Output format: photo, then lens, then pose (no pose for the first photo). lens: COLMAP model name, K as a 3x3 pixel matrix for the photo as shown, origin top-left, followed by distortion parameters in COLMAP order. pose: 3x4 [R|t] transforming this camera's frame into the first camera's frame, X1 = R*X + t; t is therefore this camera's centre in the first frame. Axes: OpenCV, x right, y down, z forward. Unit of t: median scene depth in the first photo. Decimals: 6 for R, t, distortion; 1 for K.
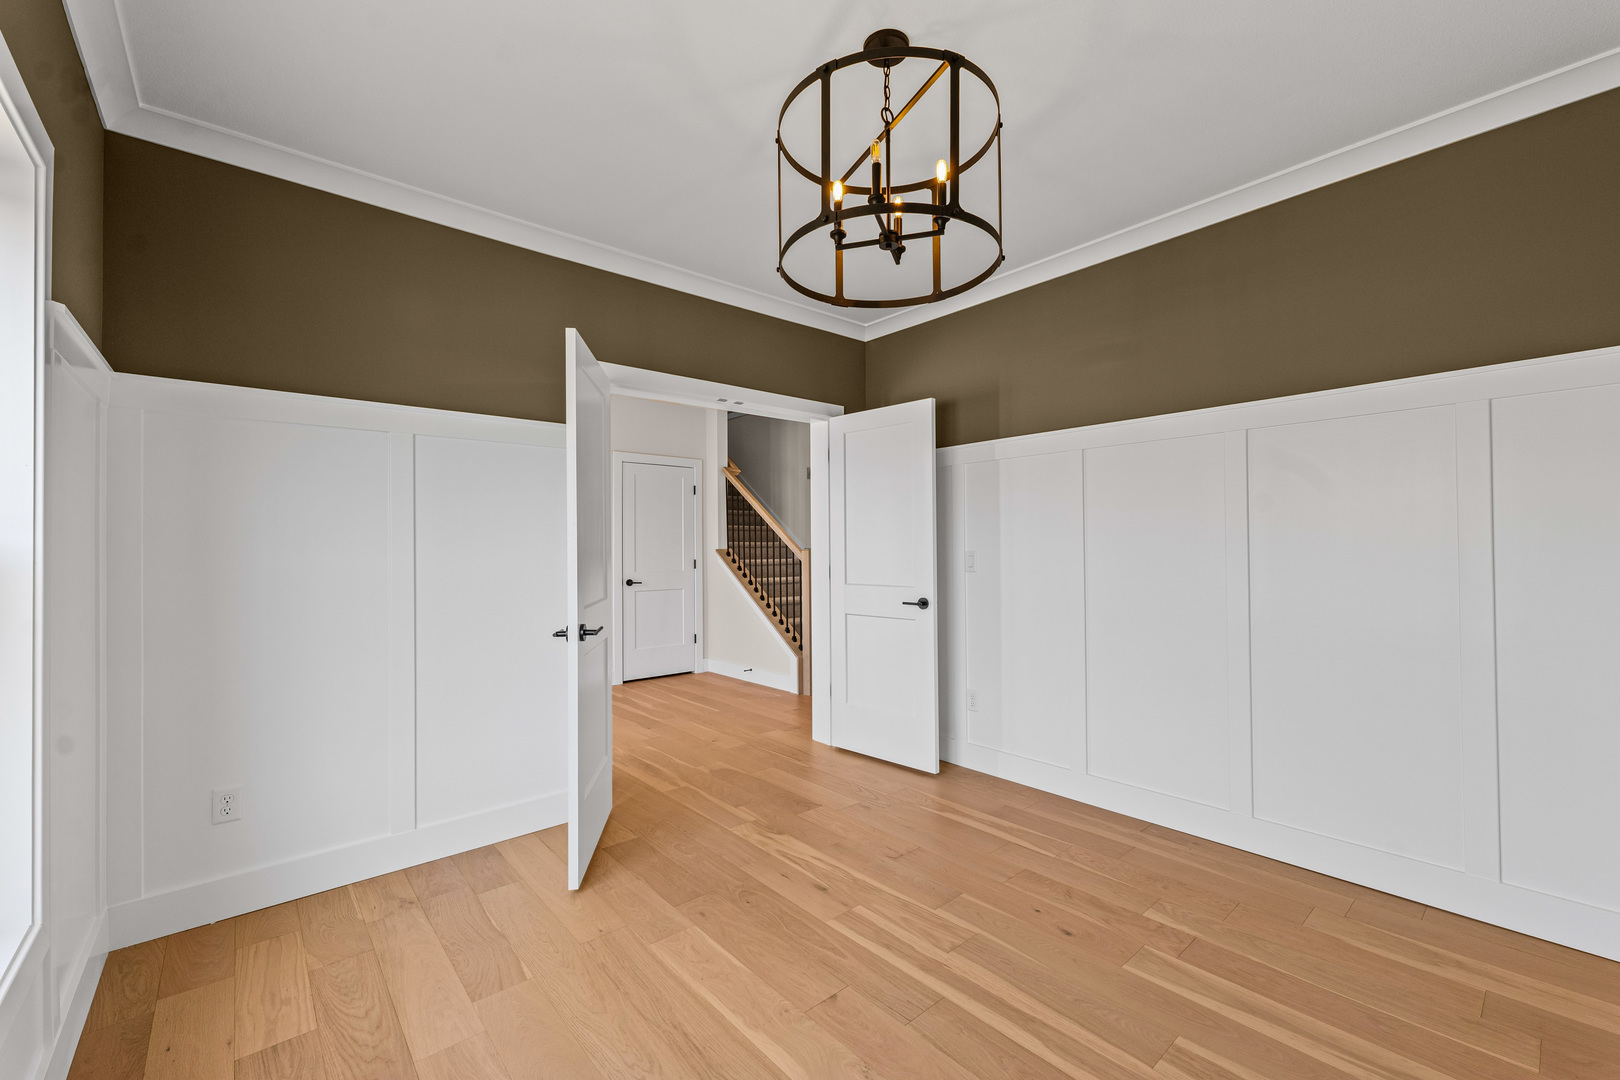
lens RADIAL K [[667.4, 0, 799.7], [0, 667.4, 541.1], [0, 0, 1]] dist [0.000577, -0.000025]
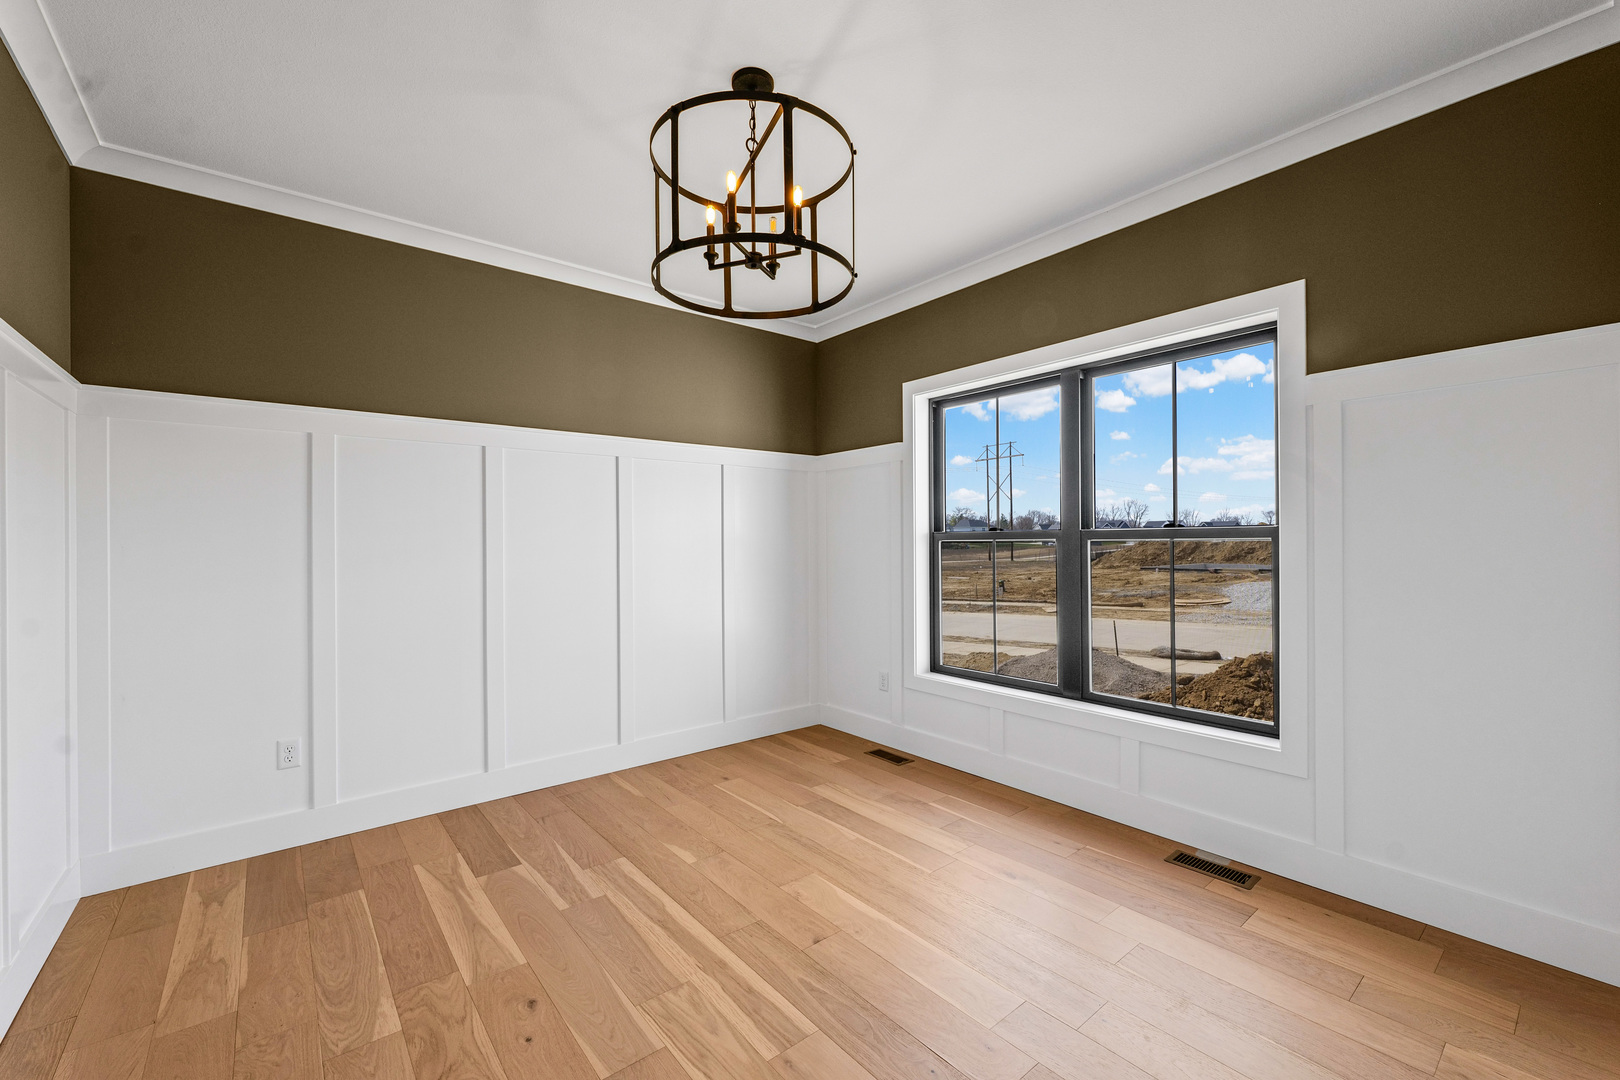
lens RADIAL K [[667.4, 0, 799.7], [0, 667.4, 541.1], [0, 0, 1]] dist [0.000577, -0.000025]
pose [[-0.999437, 0.017071, 0.028893, 0.031529], [0.016782, 0.999807, -0.010235, 0.020721], [-0.029062, -0.009744, -0.999530, 1.958638]]
